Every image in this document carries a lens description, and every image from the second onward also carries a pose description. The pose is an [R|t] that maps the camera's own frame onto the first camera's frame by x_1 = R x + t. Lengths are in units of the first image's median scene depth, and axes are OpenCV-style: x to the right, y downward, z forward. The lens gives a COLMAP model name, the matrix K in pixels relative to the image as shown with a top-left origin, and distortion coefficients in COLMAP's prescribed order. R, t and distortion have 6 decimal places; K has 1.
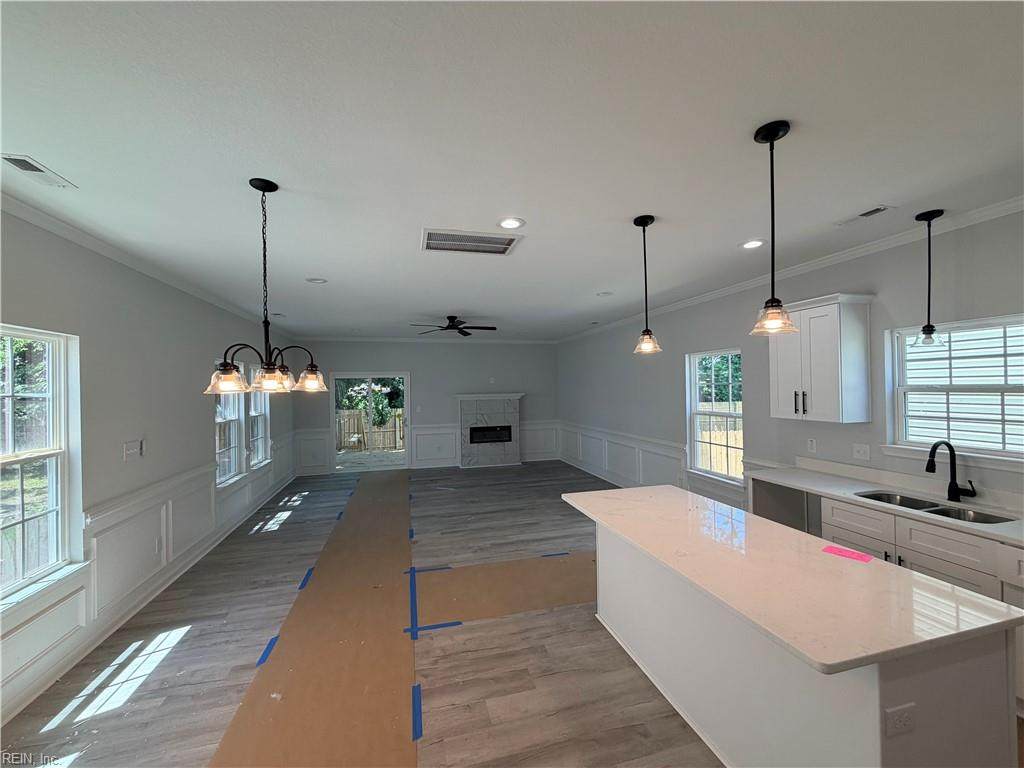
lens RADIAL K [[409.6, 0, 512.2], [0, 409.6, 384.2], [0, 0, 1]] dist [-0.002177, -0.000214]
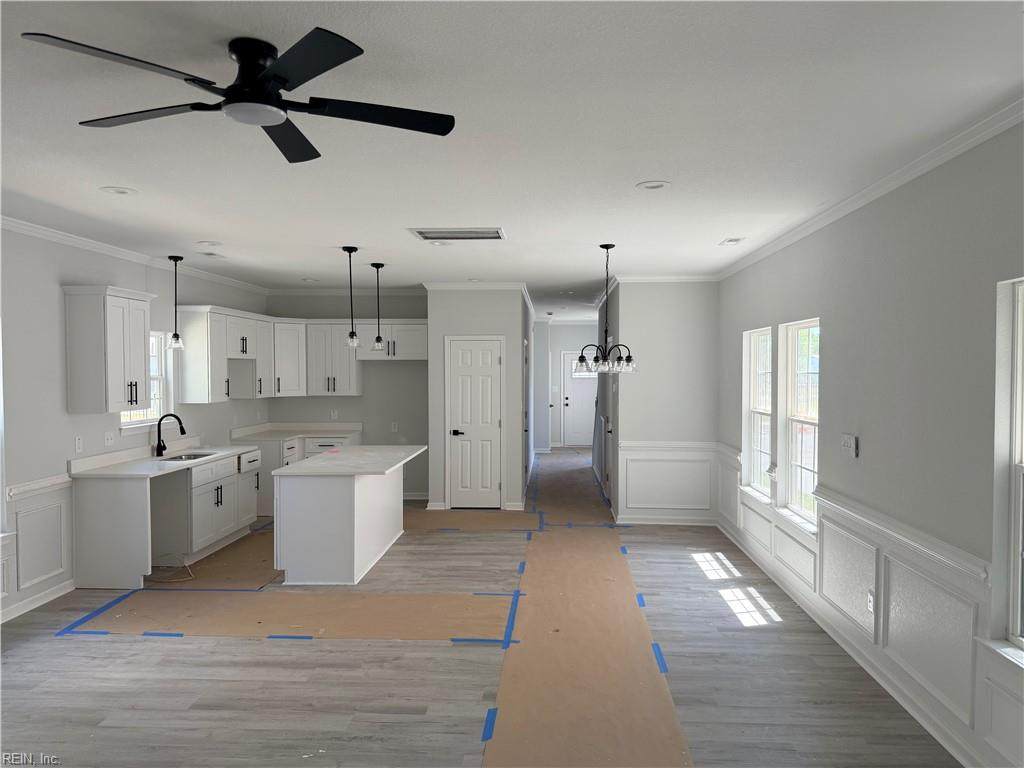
lens RADIAL K [[716.0, 0, 513.6], [0, 716.0, 386.5], [0, 0, 1]] dist [0.002564, 0.000358]
pose [[-0.948523, 0.009667, 0.316559, -0.853708], [0.014387, 0.999817, 0.012577, 0.025190], [-0.316380, 0.016484, -0.948489, 2.846024]]
